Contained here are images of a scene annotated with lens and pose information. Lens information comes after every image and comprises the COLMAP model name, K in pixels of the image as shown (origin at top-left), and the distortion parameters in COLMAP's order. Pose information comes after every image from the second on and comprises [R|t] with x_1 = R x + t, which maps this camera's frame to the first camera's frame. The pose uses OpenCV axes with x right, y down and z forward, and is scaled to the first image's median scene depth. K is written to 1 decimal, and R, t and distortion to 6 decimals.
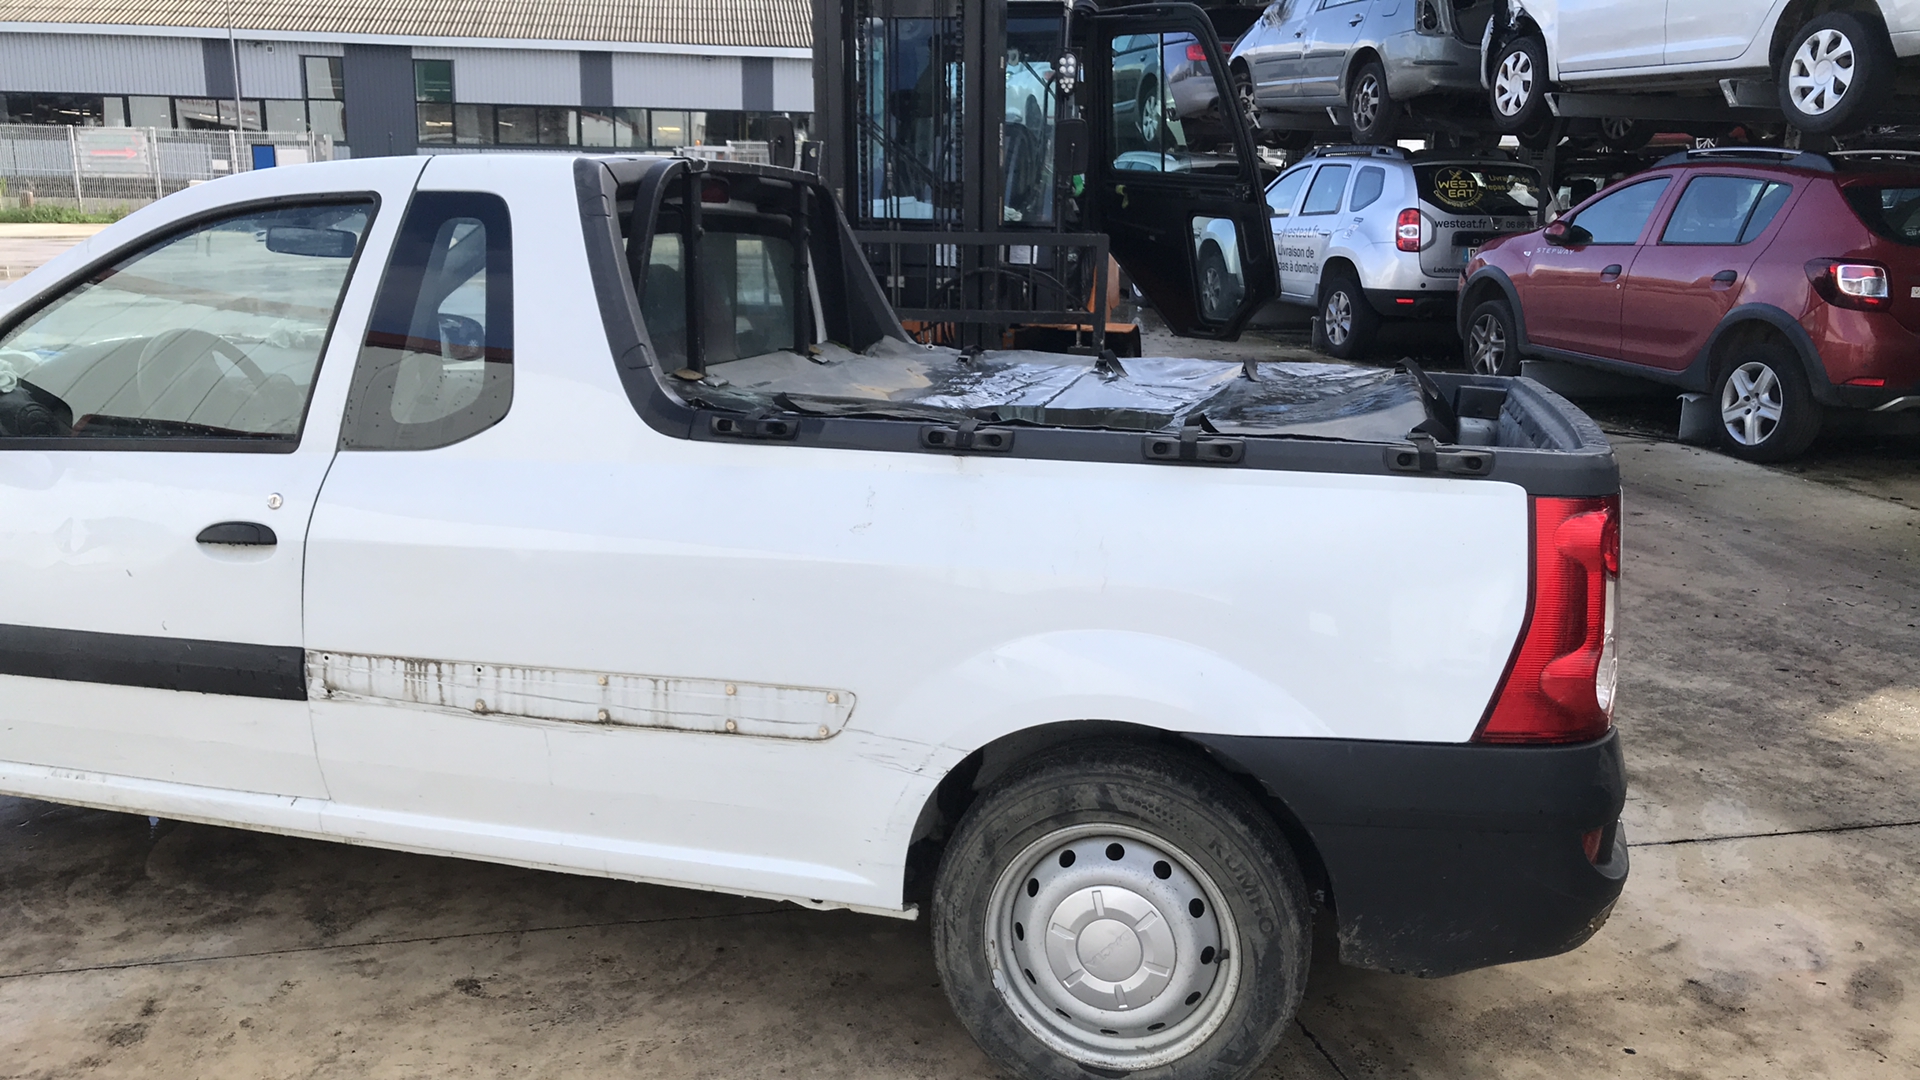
lens RADIAL K [[1550.6, 0, 957.0], [0, 1550.6, 510.3], [0, 0, 1]] dist [0.035045, -0.050033]
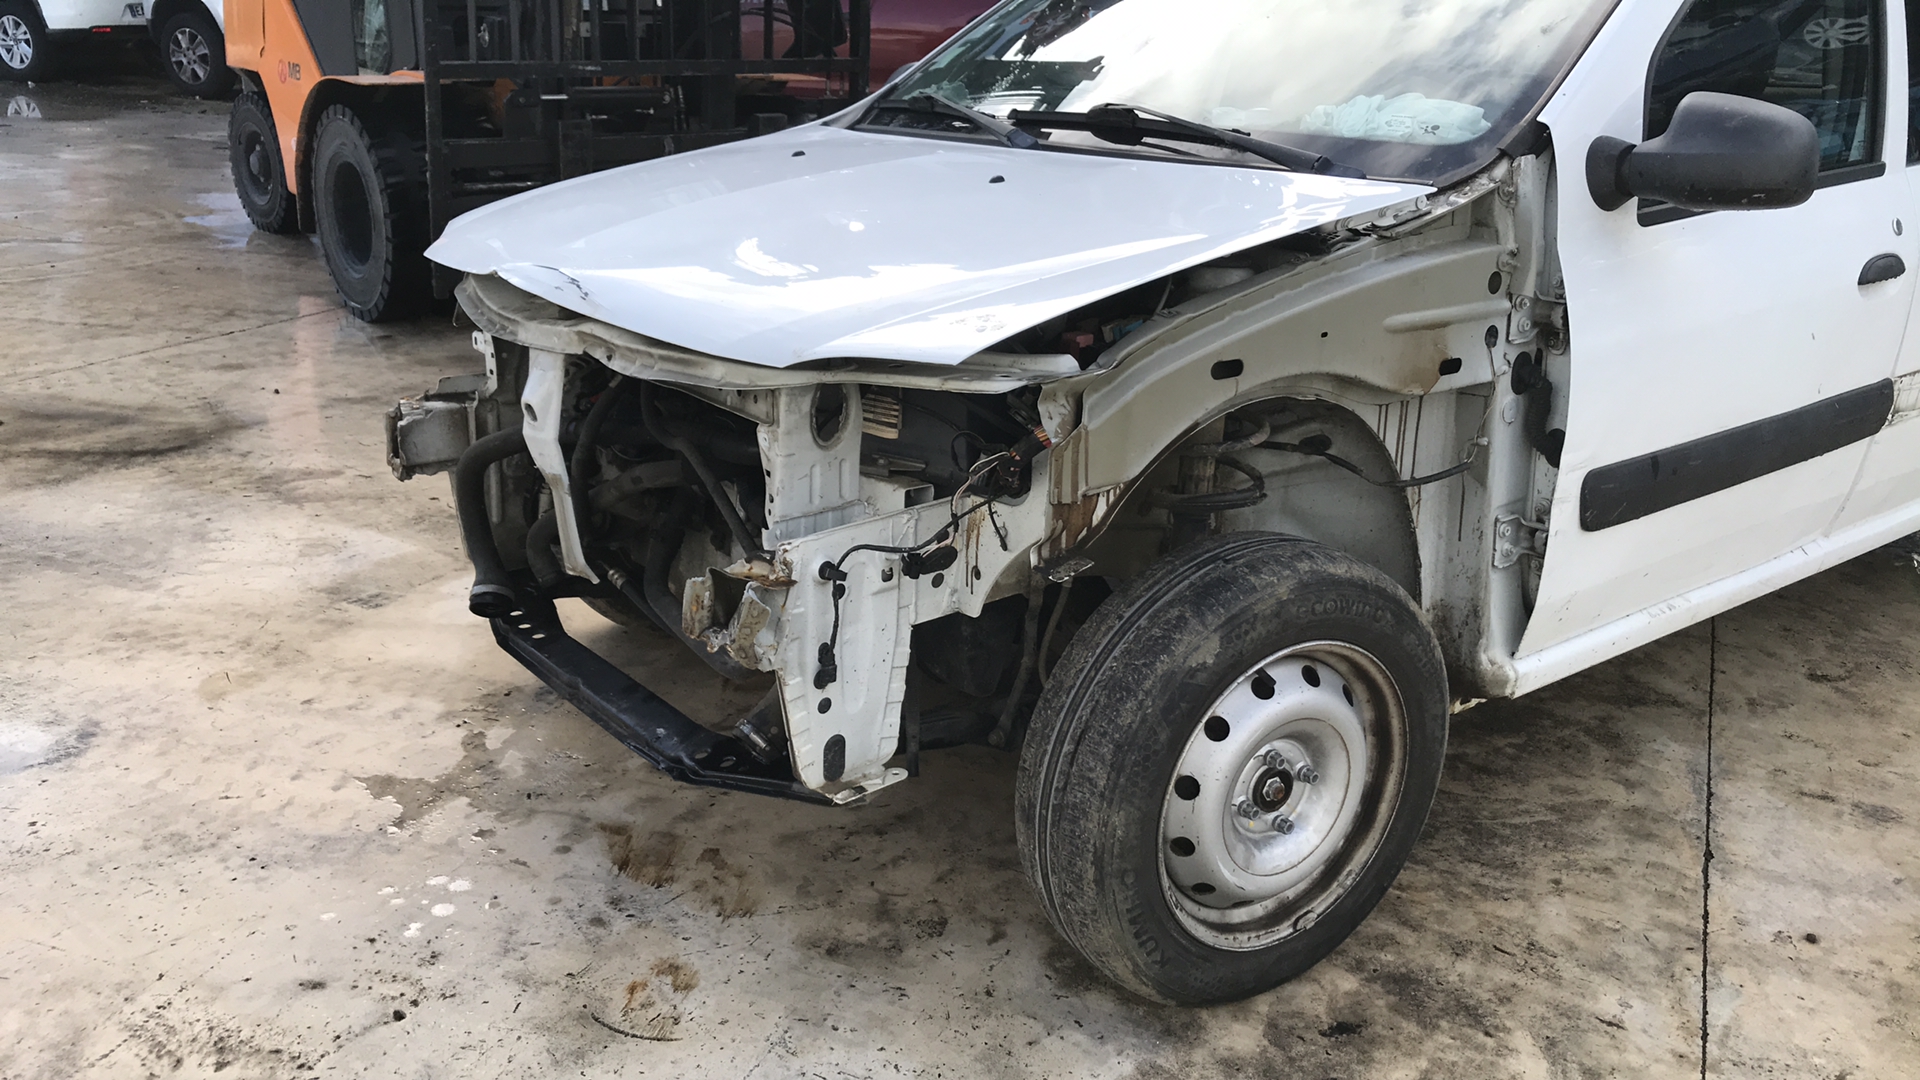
lens RADIAL K [[1550.6, 0, 949.2], [0, 1550.6, 518.6], [0, 0, 1]] dist [0.035045, -0.050033]
pose [[0.611723, -0.251499, 0.750029, -1.492432], [0.140154, 0.967574, 0.210137, -0.110311], [-0.778557, -0.023426, 0.627136, 0.824820]]
